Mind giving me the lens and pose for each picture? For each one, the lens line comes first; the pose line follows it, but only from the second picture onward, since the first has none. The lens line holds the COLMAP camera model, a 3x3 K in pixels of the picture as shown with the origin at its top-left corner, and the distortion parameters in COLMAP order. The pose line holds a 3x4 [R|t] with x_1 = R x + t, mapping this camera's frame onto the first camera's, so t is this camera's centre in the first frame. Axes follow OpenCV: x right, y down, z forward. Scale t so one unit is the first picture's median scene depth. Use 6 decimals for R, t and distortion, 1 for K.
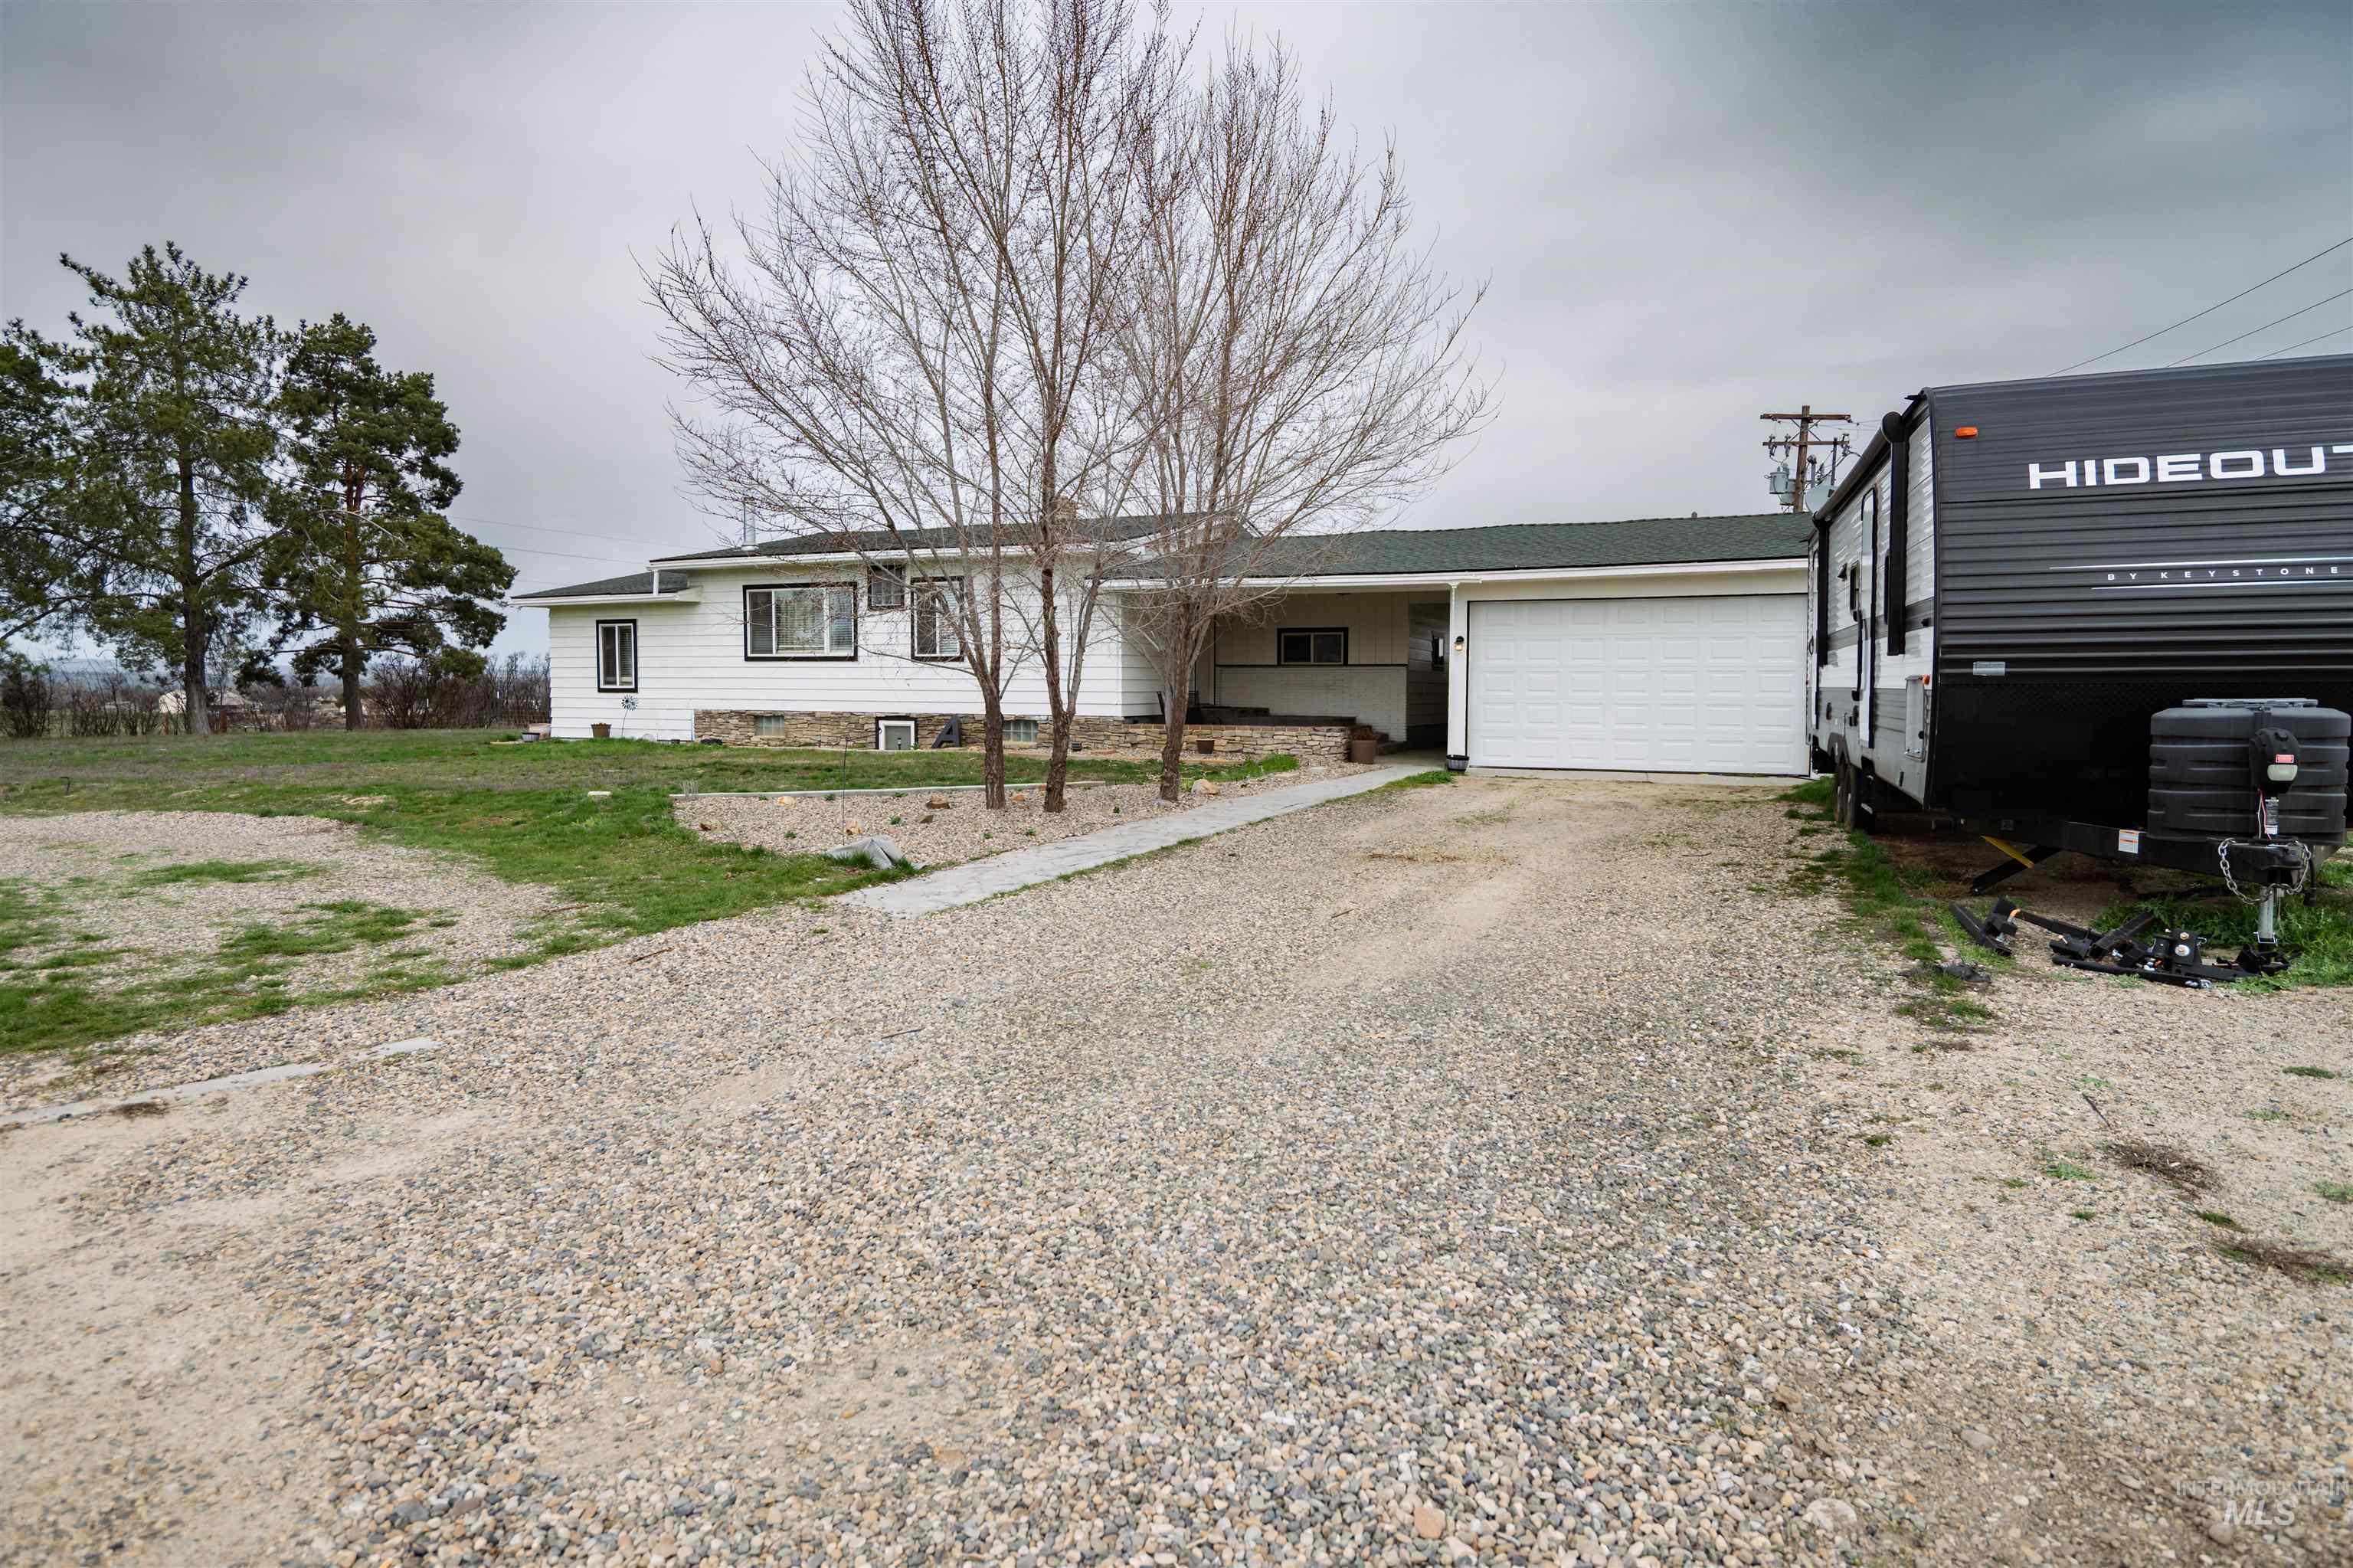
lens RADIAL K [[1283.8, 0, 1163.0], [0, 1283.8, 783.8], [0, 0, 1]] dist [-0.004720, 0.001472]
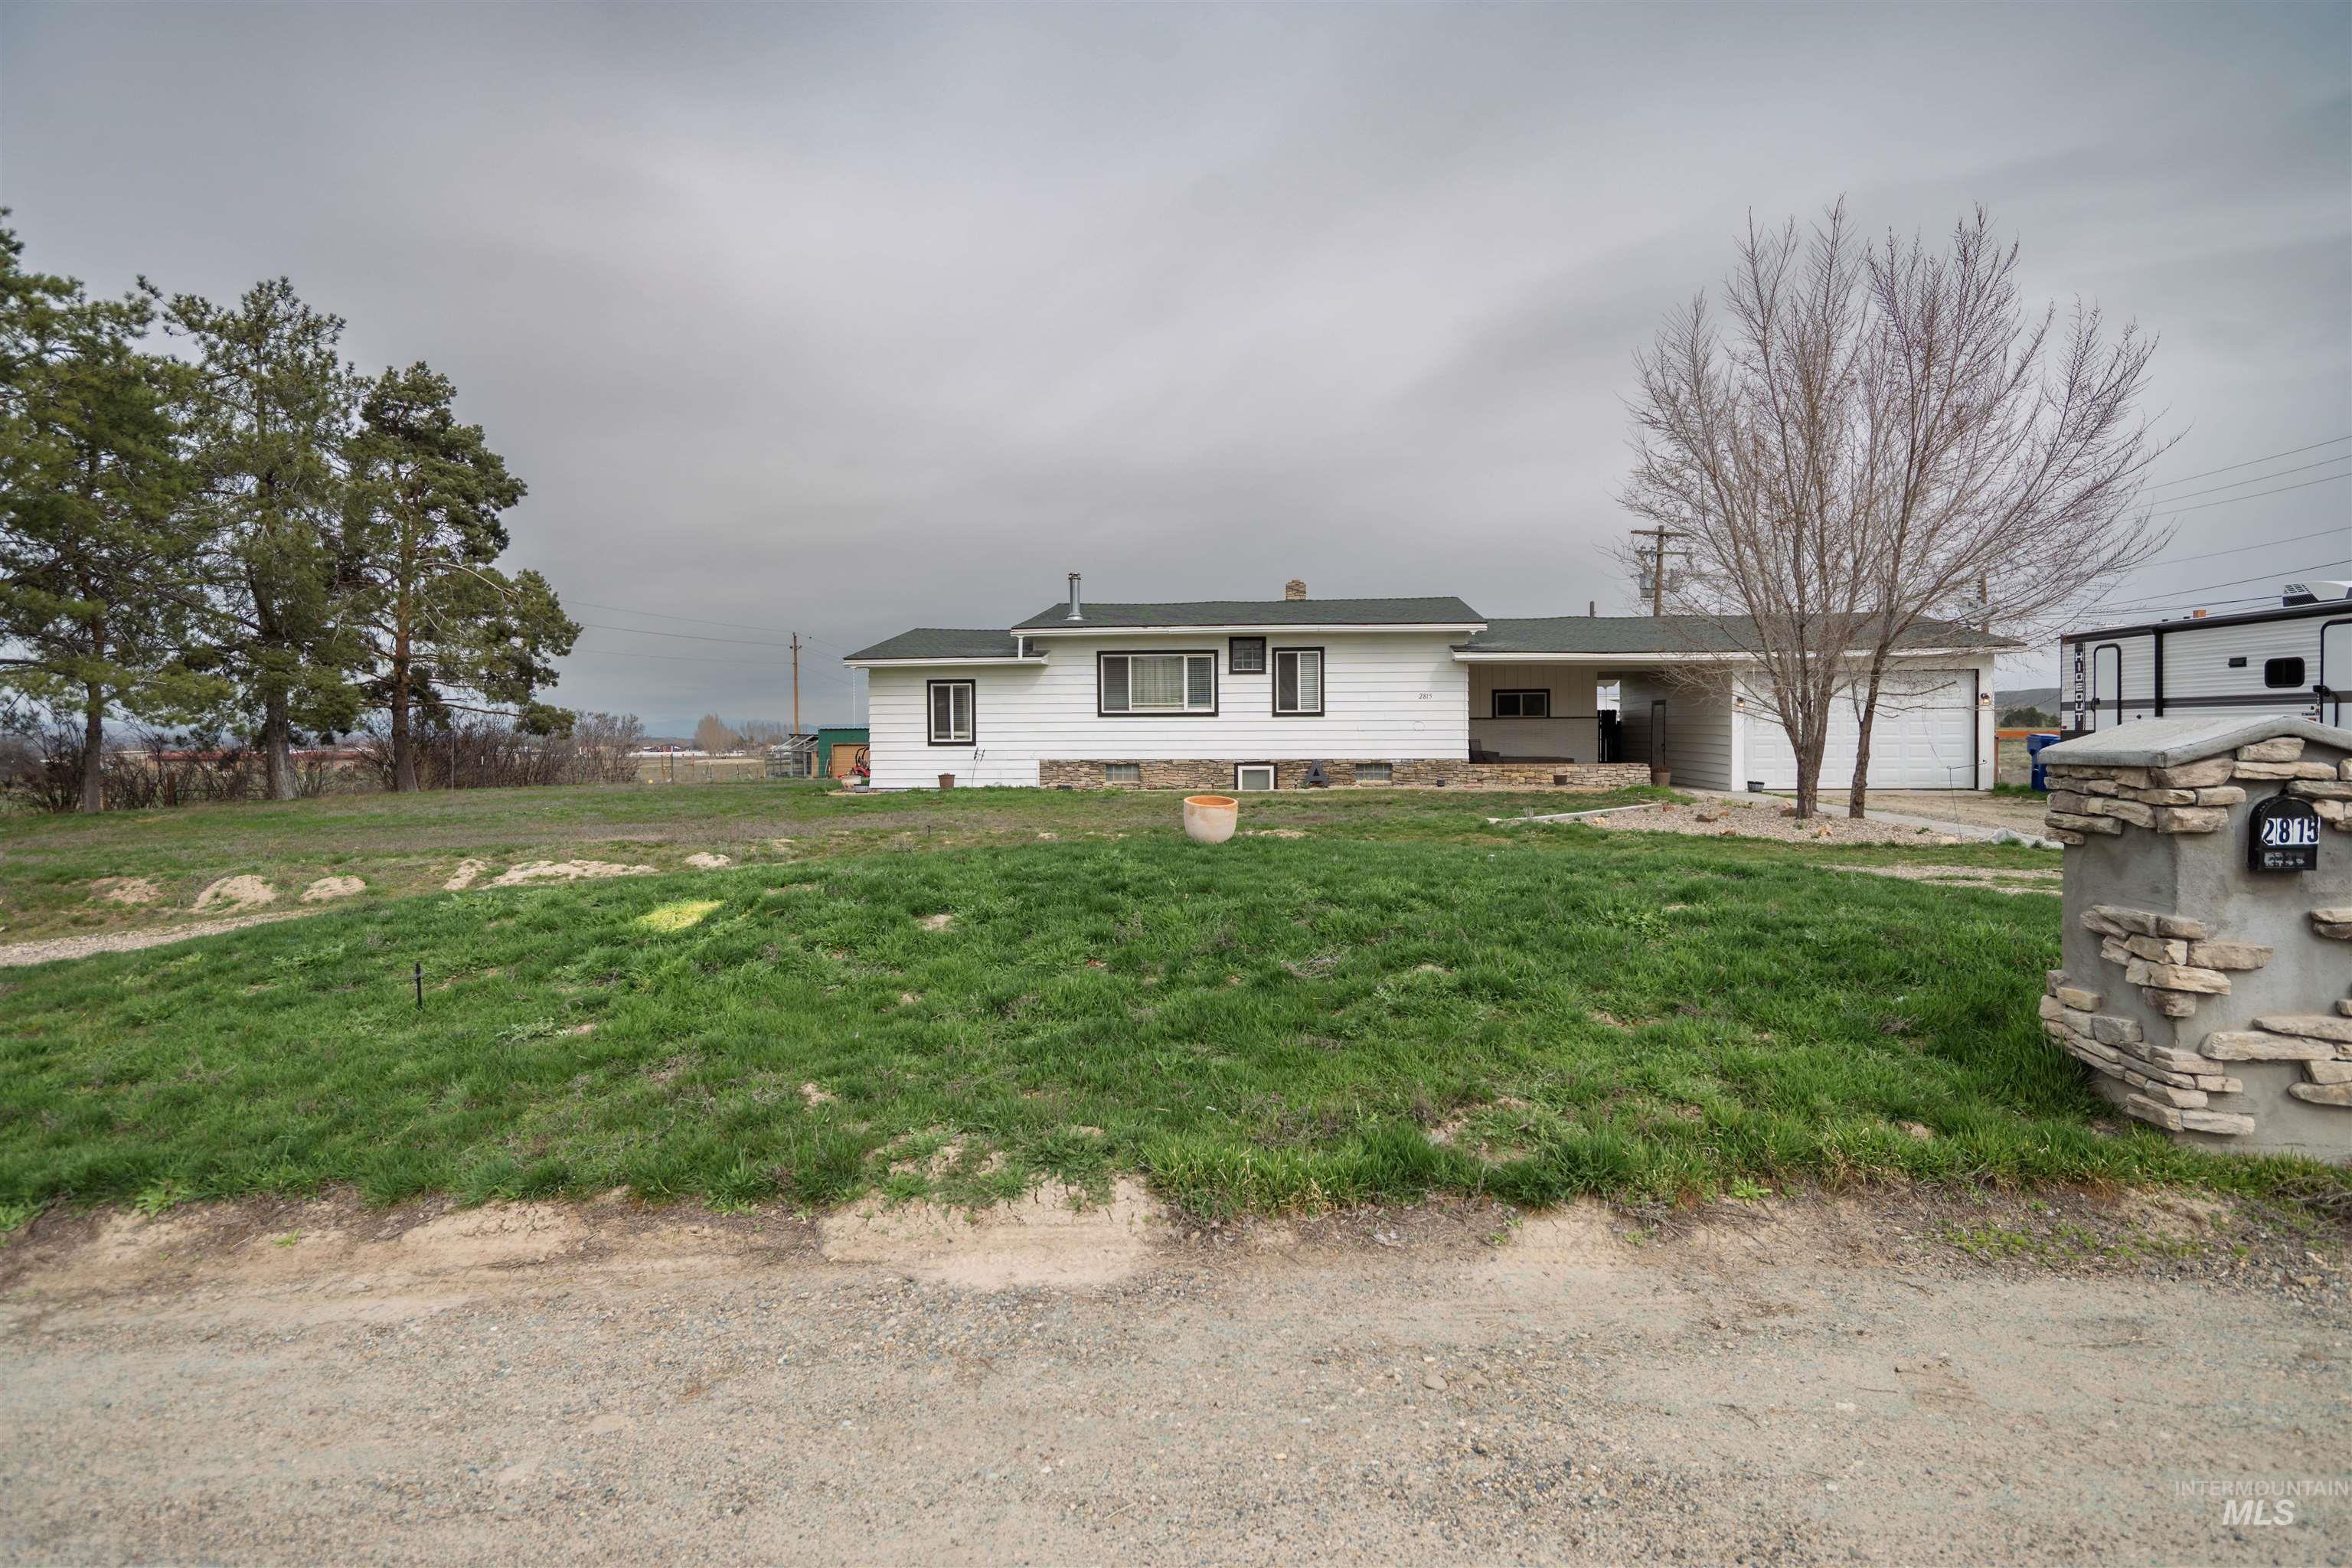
lens RADIAL K [[1211.7, 0, 1175.2], [0, 1211.7, 784.3], [0, 0, 1]] dist [-0.006835, 0.002900]
pose [[0.947497, -0.021796, 0.319021, -0.603146], [0.034628, 0.998801, -0.034607, 0.004635], [-0.317884, 0.043837, 0.947116, -0.046482]]
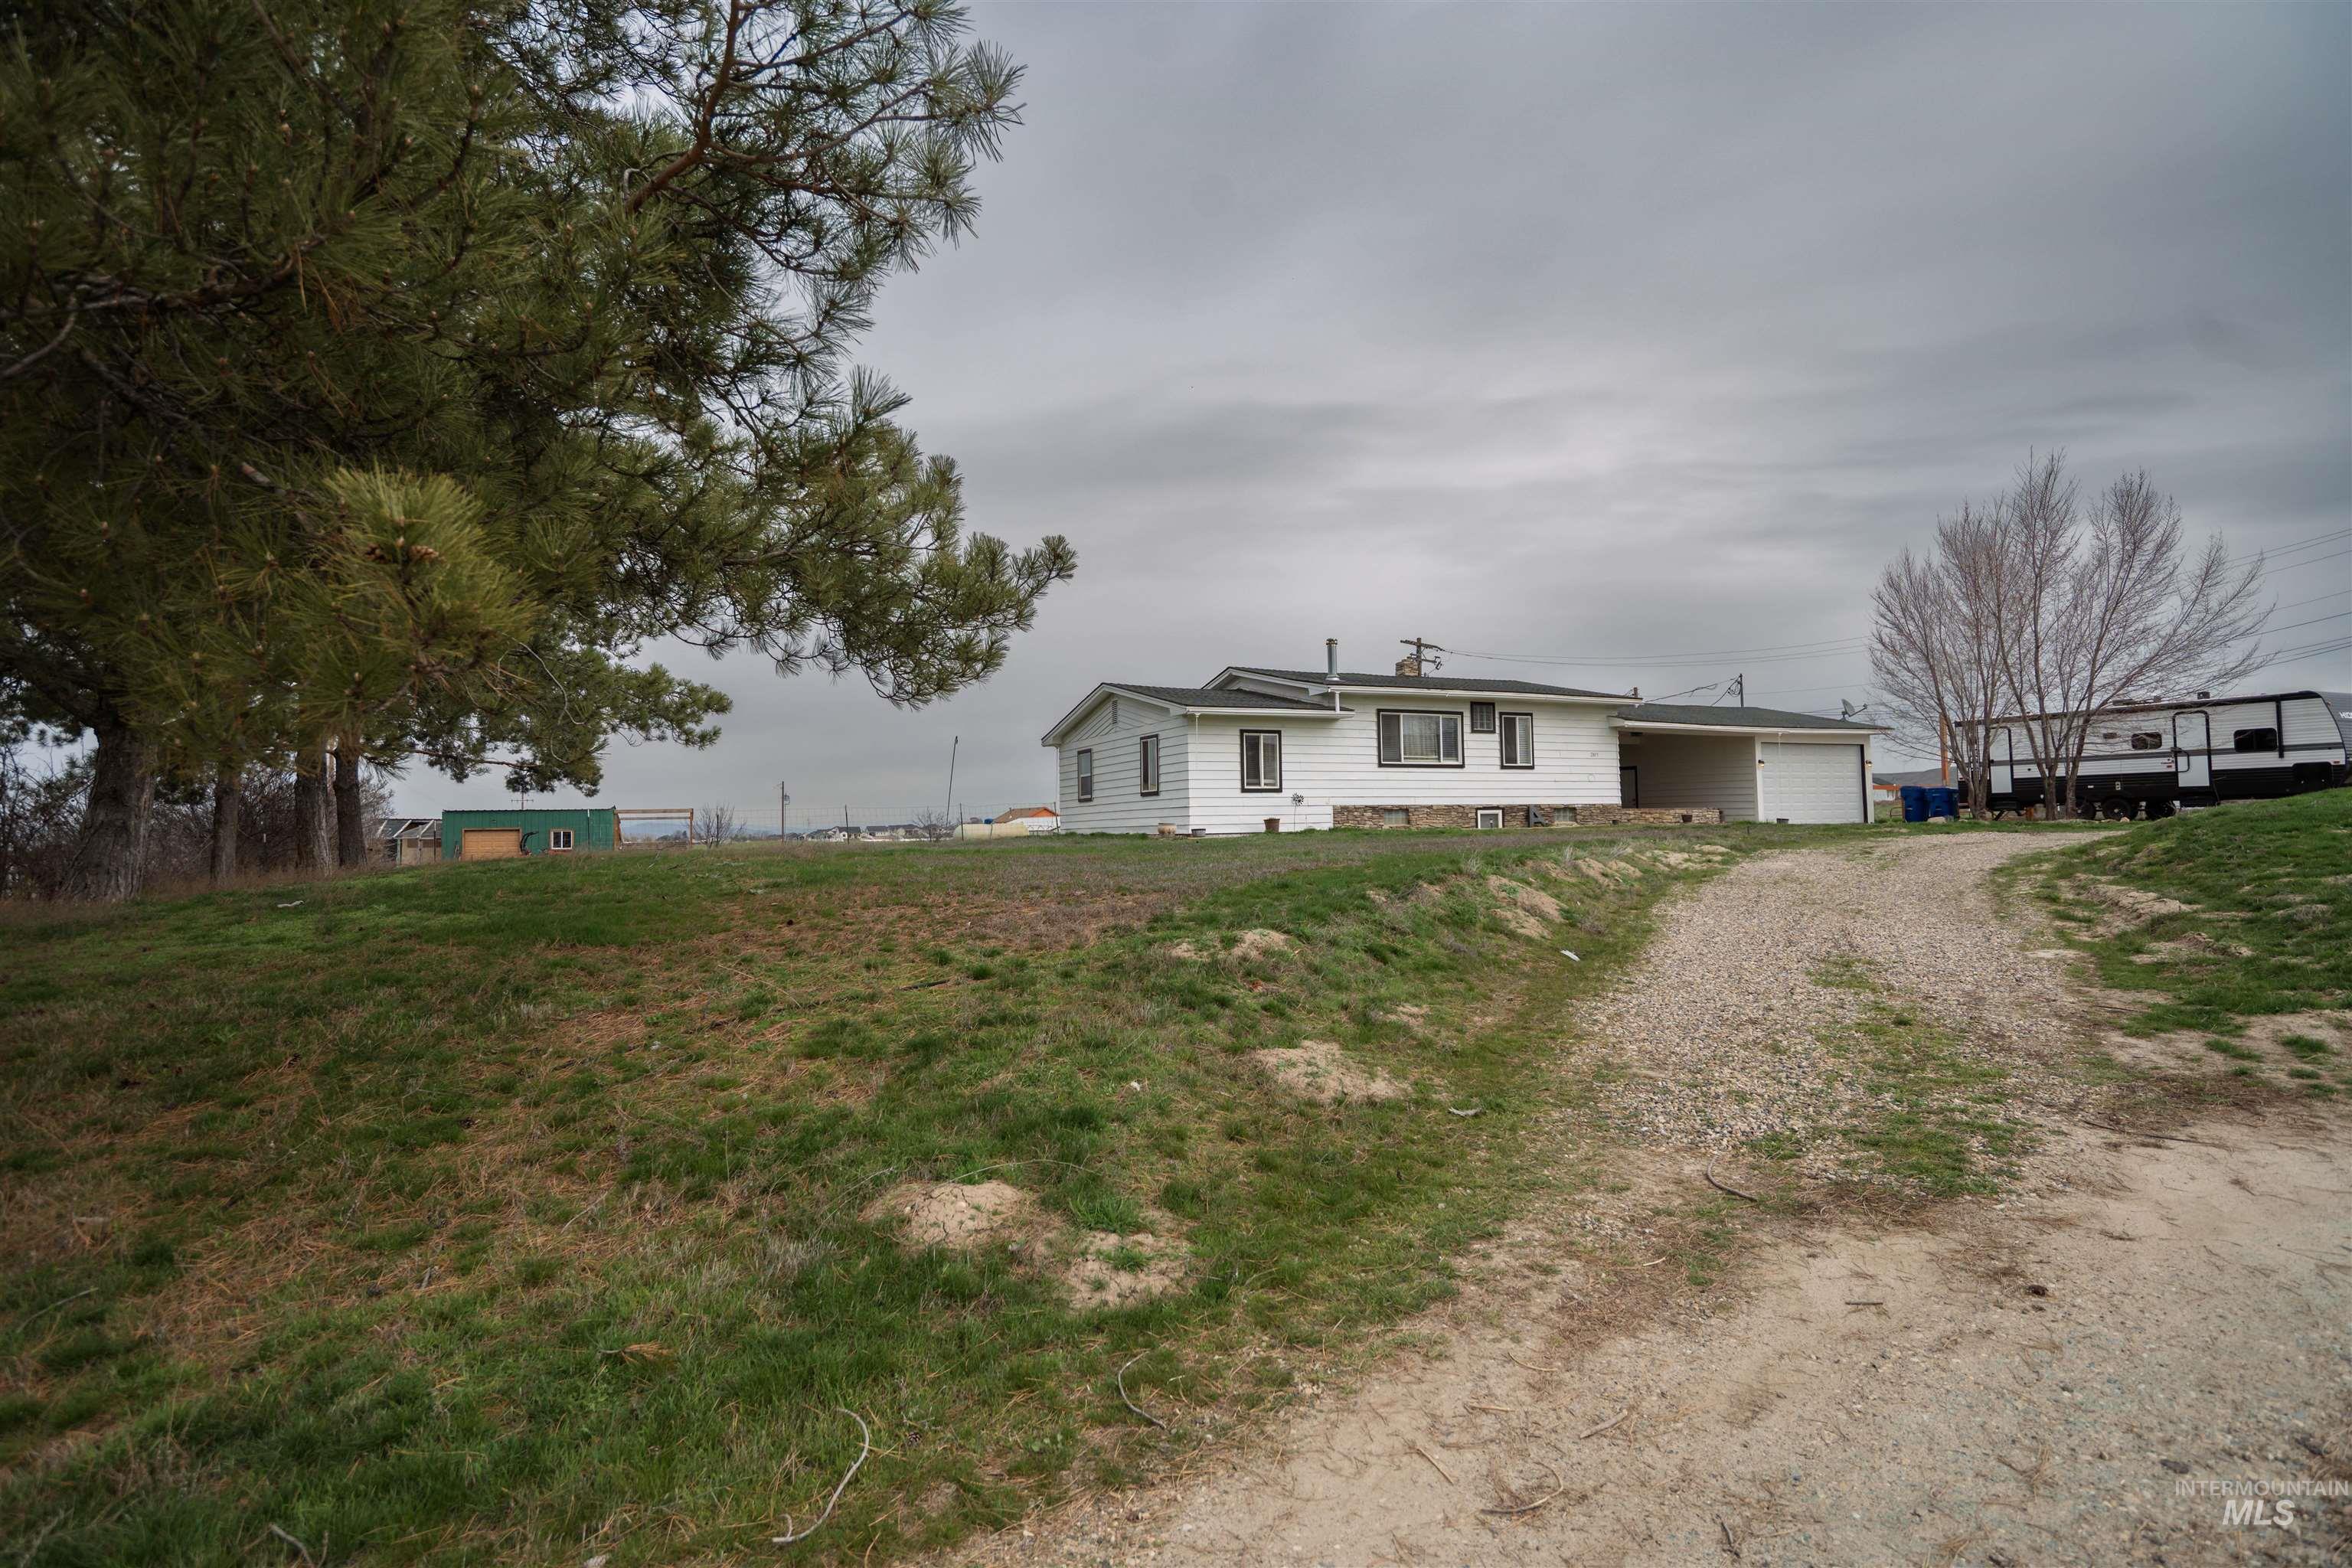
lens RADIAL K [[1211.7, 0, 1173.2], [0, 1211.7, 786.3], [0, 0, 1]] dist [-0.006835, 0.002900]
pose [[0.655936, 0.013157, 0.754702, -1.368702], [0.078786, 0.993193, -0.085790, 0.011800], [-0.750694, 0.115733, 0.650435, 0.362090]]
